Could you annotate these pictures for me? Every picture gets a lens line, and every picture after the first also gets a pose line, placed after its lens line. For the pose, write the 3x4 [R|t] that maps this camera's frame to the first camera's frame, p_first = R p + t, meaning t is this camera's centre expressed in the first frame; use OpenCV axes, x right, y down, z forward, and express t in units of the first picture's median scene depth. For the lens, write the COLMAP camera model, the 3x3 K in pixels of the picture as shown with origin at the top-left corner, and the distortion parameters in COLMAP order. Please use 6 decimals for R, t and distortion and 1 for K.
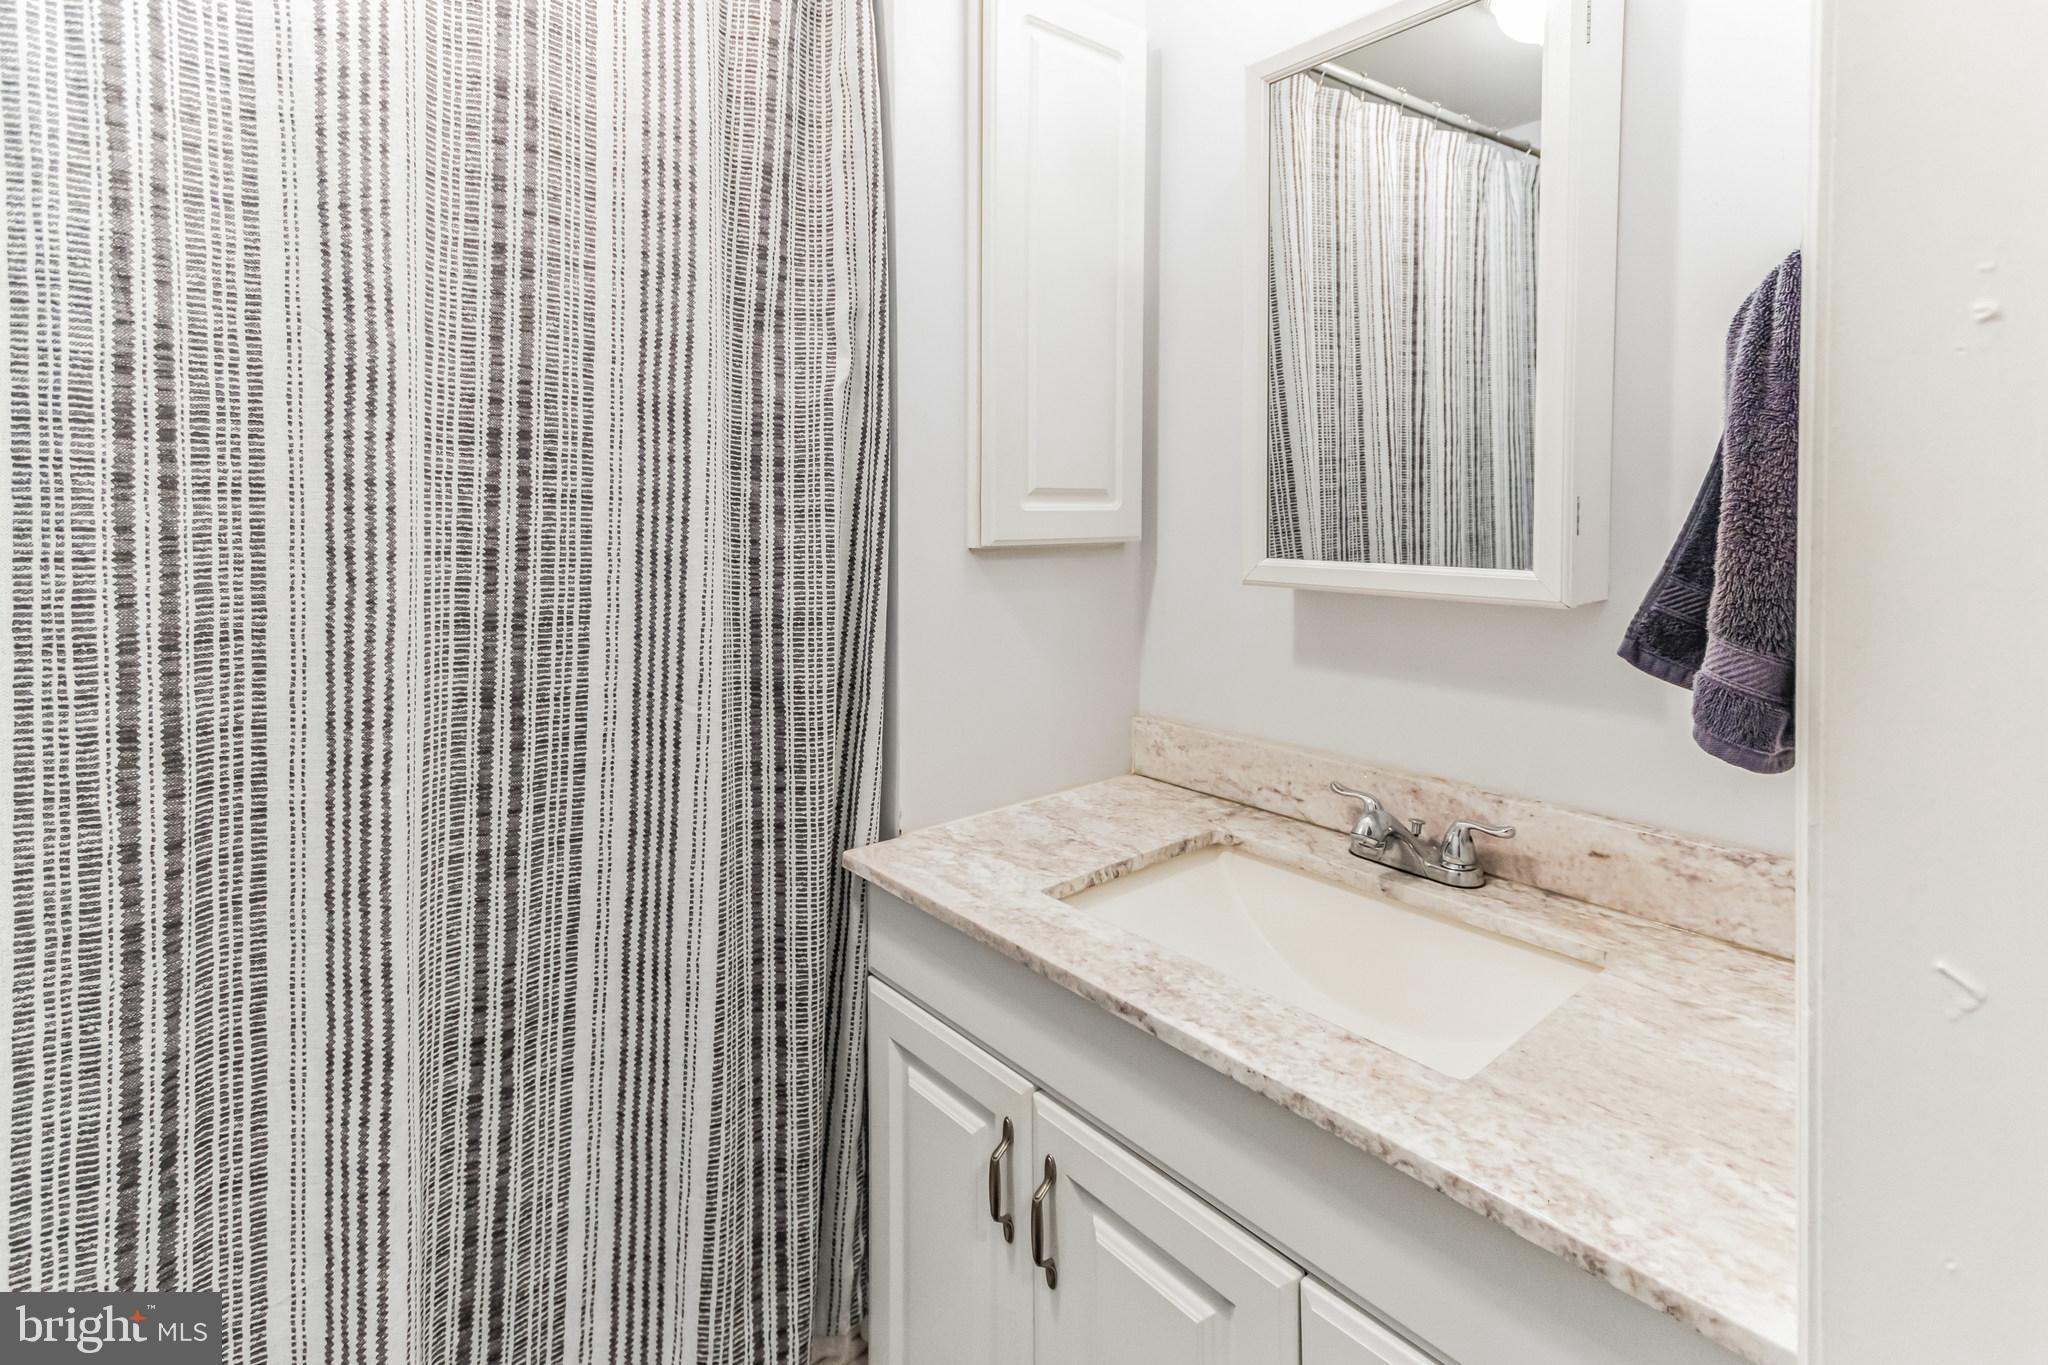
lens RADIAL K [[958.8, 0, 1013.7], [0, 958.8, 640.8], [0, 0, 1]] dist [0.023659, -0.001636]
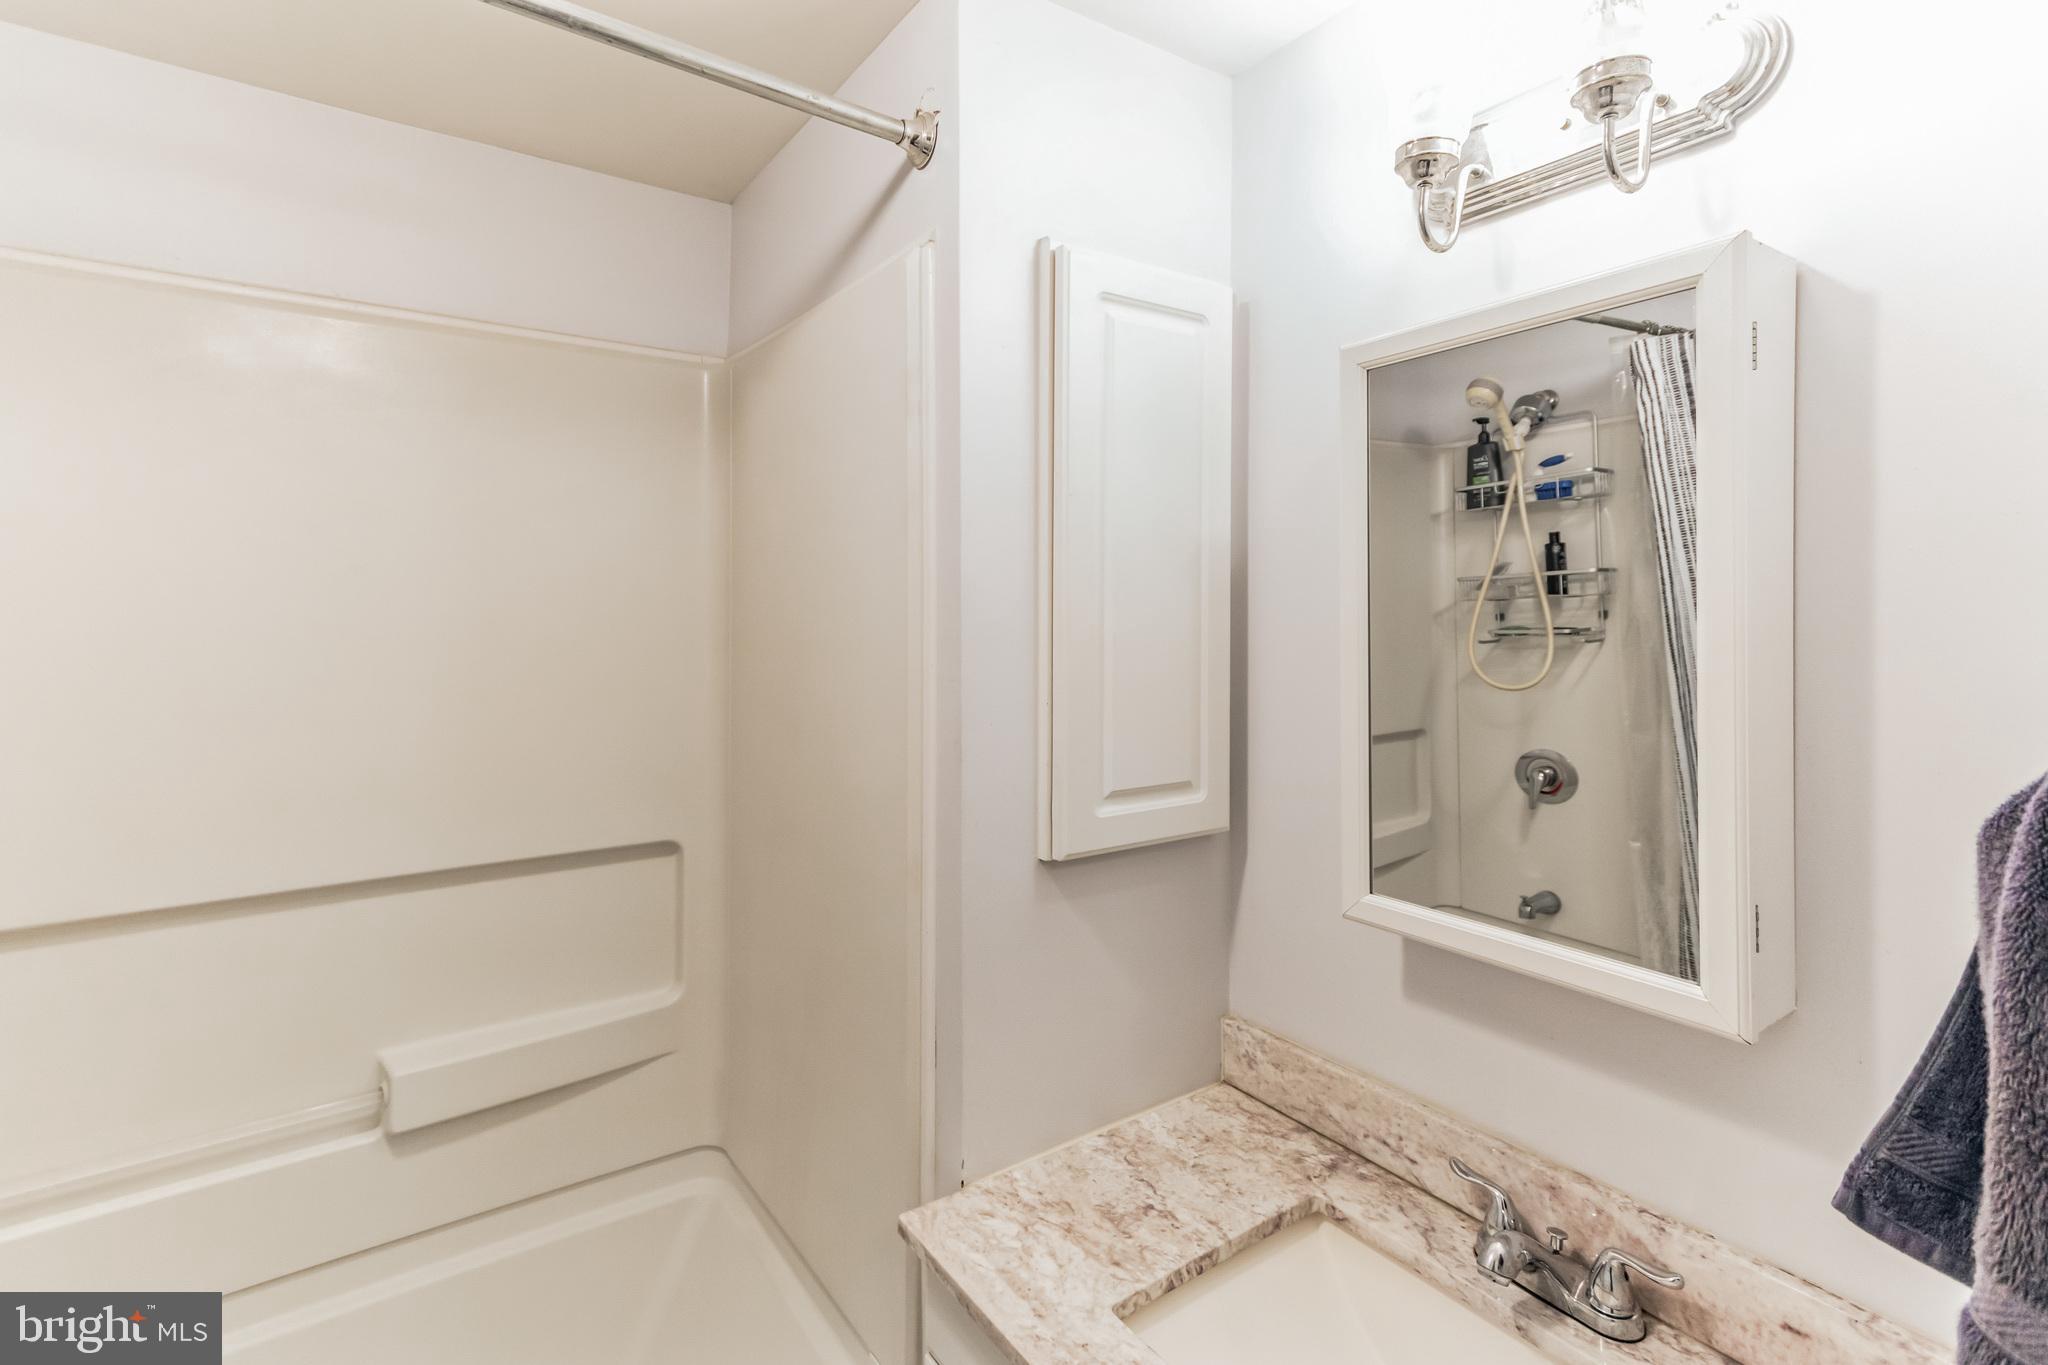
lens RADIAL K [[917.5, 0, 1033.9], [0, 917.5, 647.5], [0, 0, 1]] dist [0.018594, 0.000214]
pose [[0.995529, -0.000913, -0.094447, 0.037012], [-0.001585, 0.999651, -0.026371, -0.318245], [0.094438, 0.026403, 0.995181, 0.127098]]
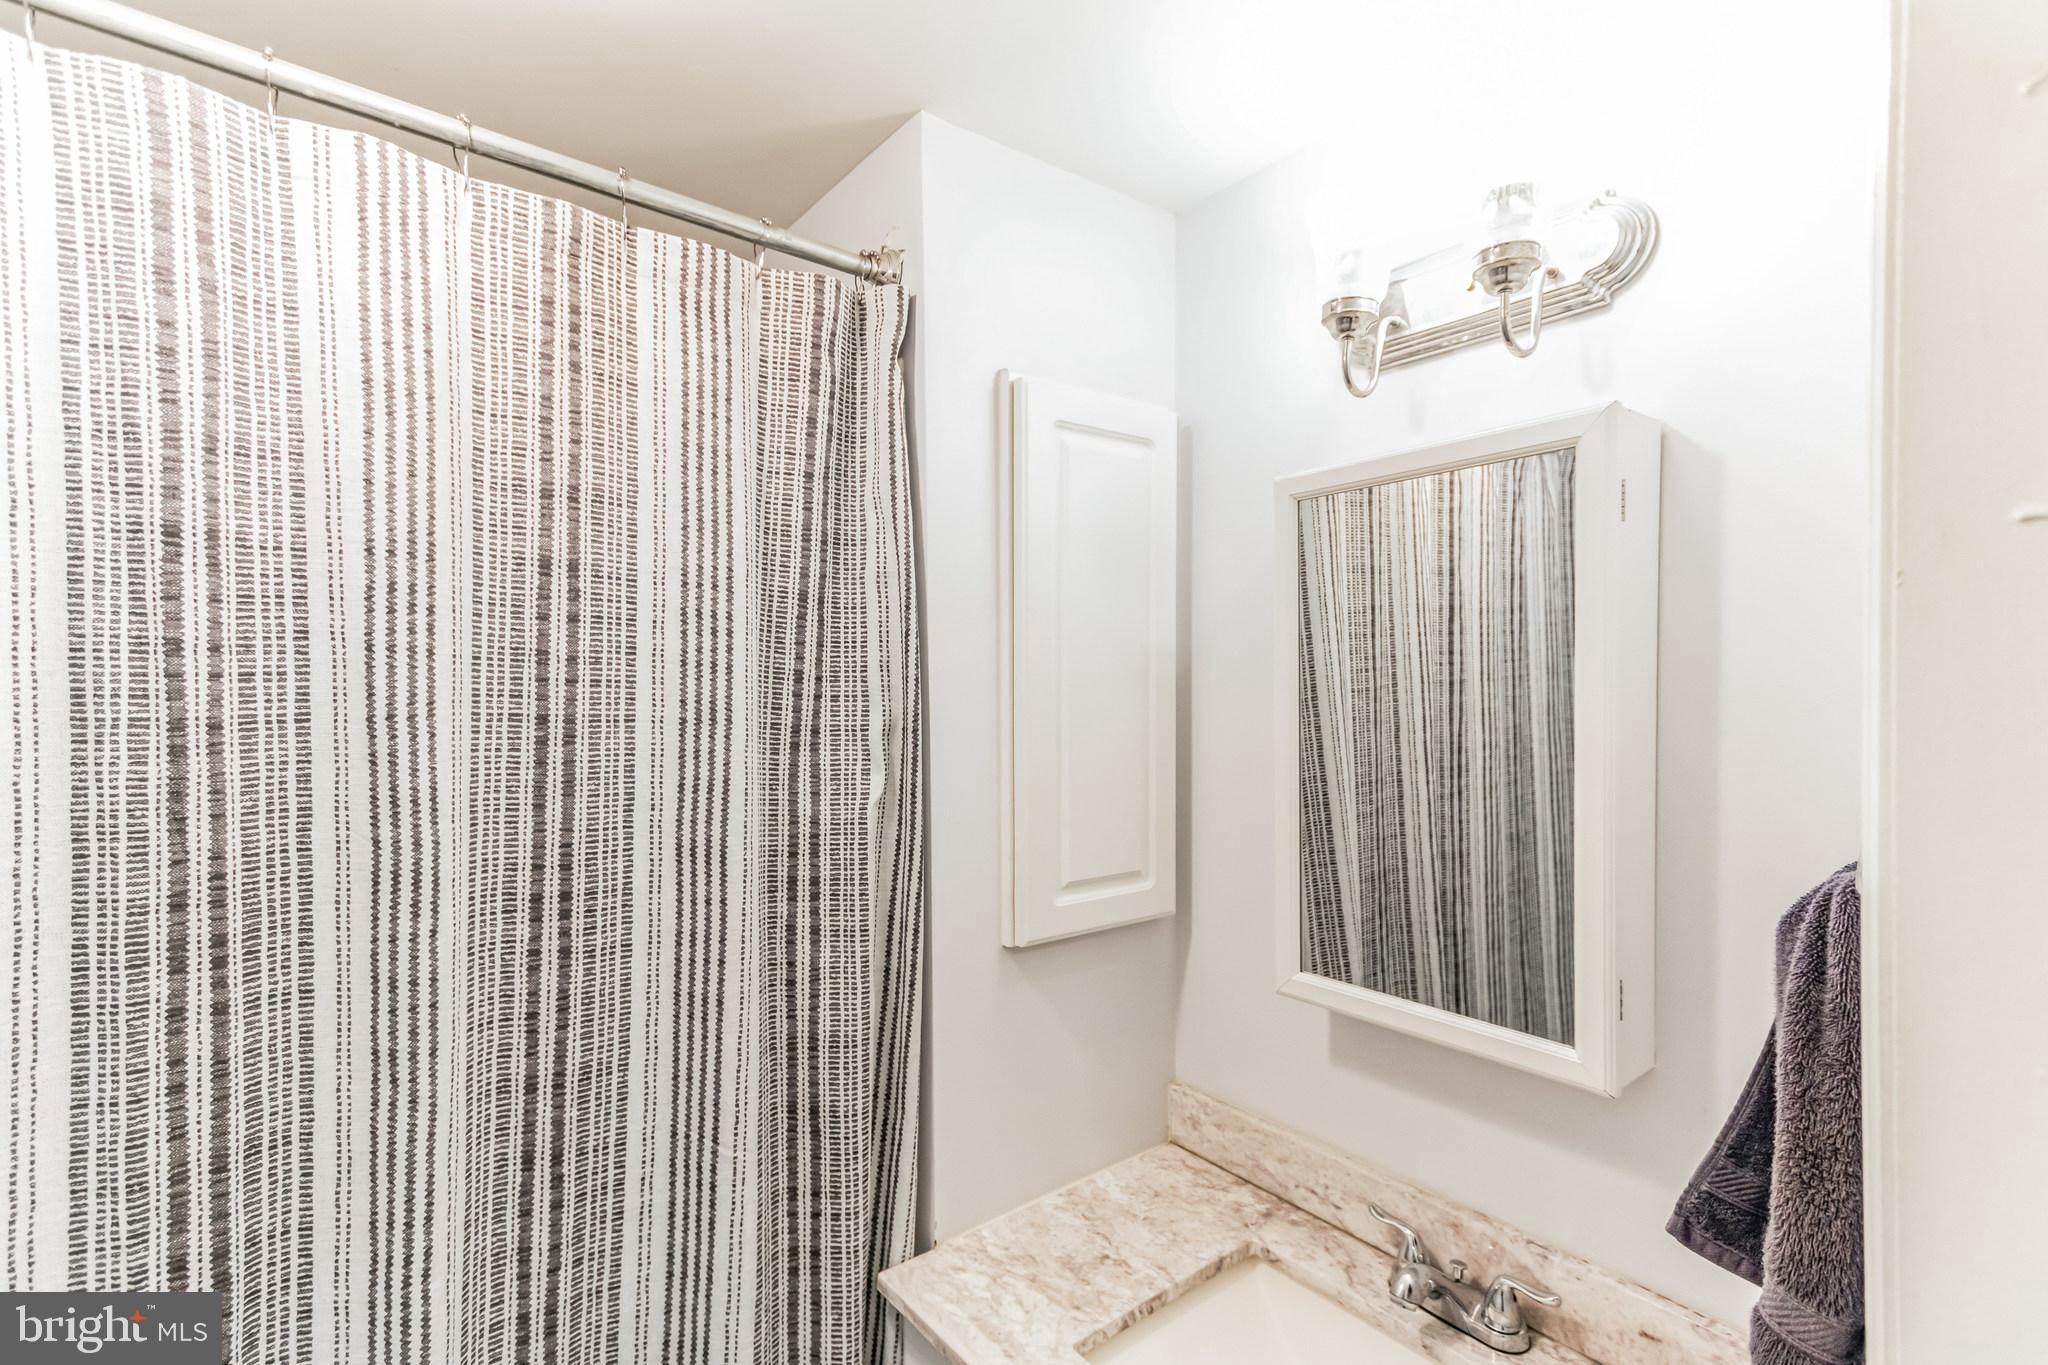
lens RADIAL K [[924.7, 0, 1029.6], [0, 924.7, 729.1], [0, 0, 1]] dist [0.022908, -0.000967]
pose [[0.999243, -0.006108, -0.038426, 0.023297], [0.005965, 0.999975, -0.003827, -0.367530], [0.038448, 0.003595, 0.999254, 0.030533]]
